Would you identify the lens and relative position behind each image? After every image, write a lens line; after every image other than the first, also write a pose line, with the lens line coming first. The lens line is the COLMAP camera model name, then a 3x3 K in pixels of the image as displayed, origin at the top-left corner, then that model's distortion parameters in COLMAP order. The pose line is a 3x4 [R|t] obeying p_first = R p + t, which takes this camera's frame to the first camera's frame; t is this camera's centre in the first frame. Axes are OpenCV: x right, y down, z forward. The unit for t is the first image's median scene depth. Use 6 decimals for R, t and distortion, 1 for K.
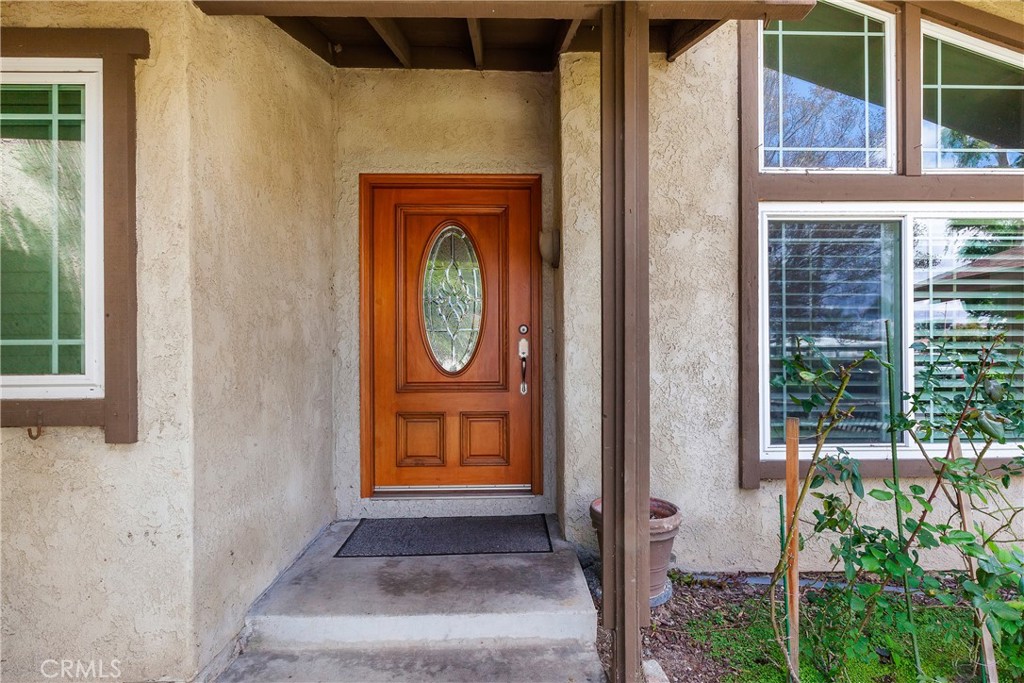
lens RADIAL K [[473.2, 0, 505.4], [0, 473.2, 350.0], [0, 0, 1]] dist [-0.001480, -0.000400]
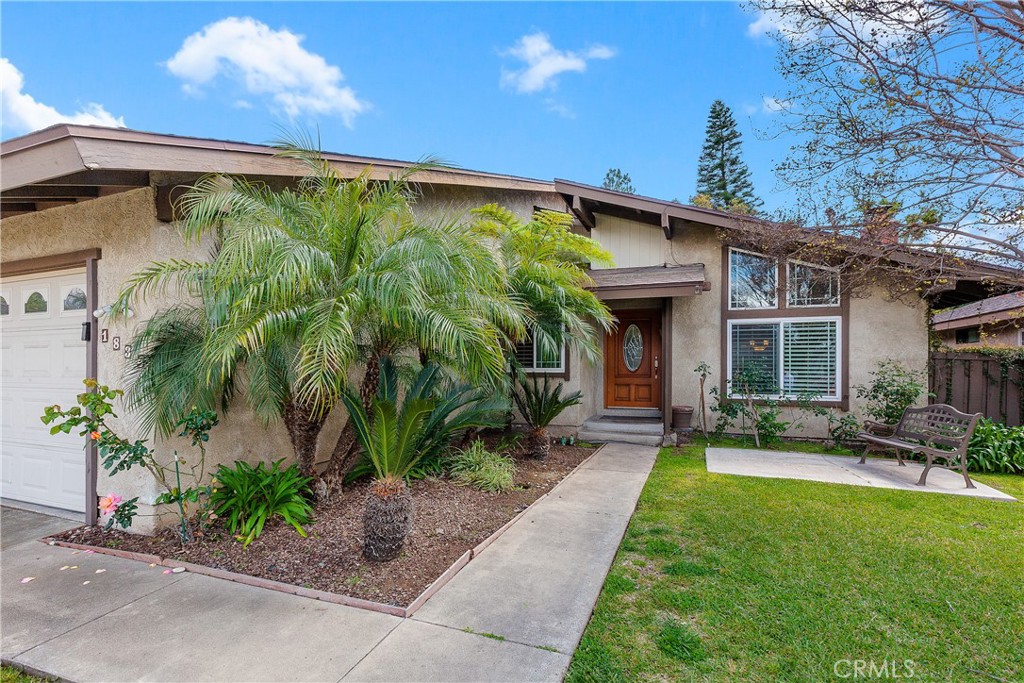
lens RADIAL K [[473.2, 0, 522.2], [0, 473.2, 364.6], [0, 0, 1]] dist [-0.001480, -0.000400]
pose [[0.928401, 0.007605, -0.371501, 0.431495], [-0.007273, 0.999971, 0.002296, 0.001379], [0.371508, 0.000570, 0.928430, -2.528464]]
